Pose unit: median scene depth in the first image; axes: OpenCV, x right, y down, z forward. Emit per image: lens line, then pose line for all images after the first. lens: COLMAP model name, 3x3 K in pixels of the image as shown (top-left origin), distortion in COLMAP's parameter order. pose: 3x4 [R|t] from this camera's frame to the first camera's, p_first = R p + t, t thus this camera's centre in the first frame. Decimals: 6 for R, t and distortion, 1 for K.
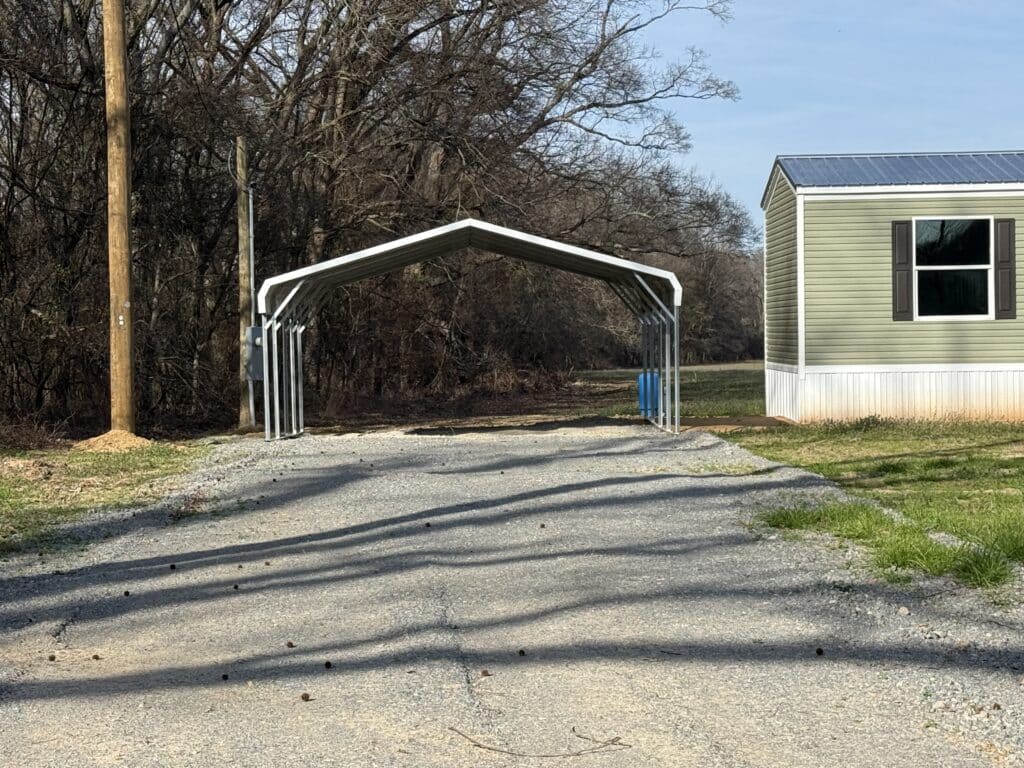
lens RADIAL K [[2186.5, 0, 511.8], [0, 2186.5, 384.4], [0, 0, 1]] dist [0.039850, 0.000000]
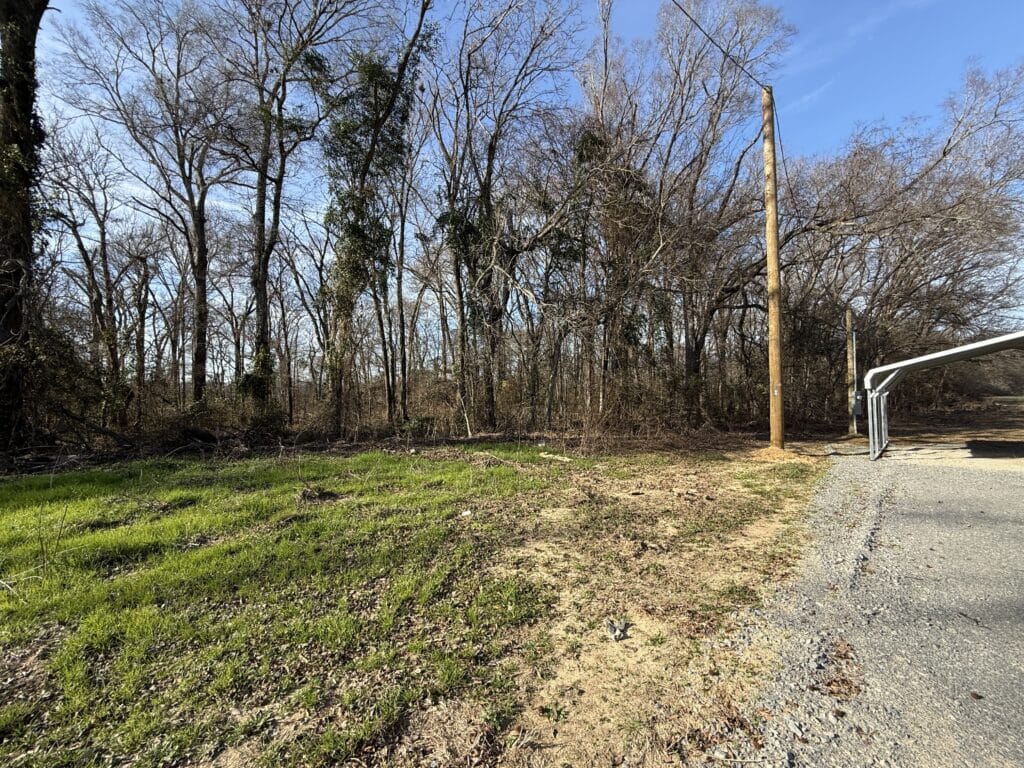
lens RADIAL K [[412.2, 0, 512.4], [0, 412.2, 379.3], [0, 0, 1]] dist [-0.000399, 0.000061]
pose [[0.695716, -0.015863, -0.718142, -0.071796], [-0.012210, 0.999351, -0.033904, -0.024524], [0.718213, 0.032356, 0.695070, 0.541019]]
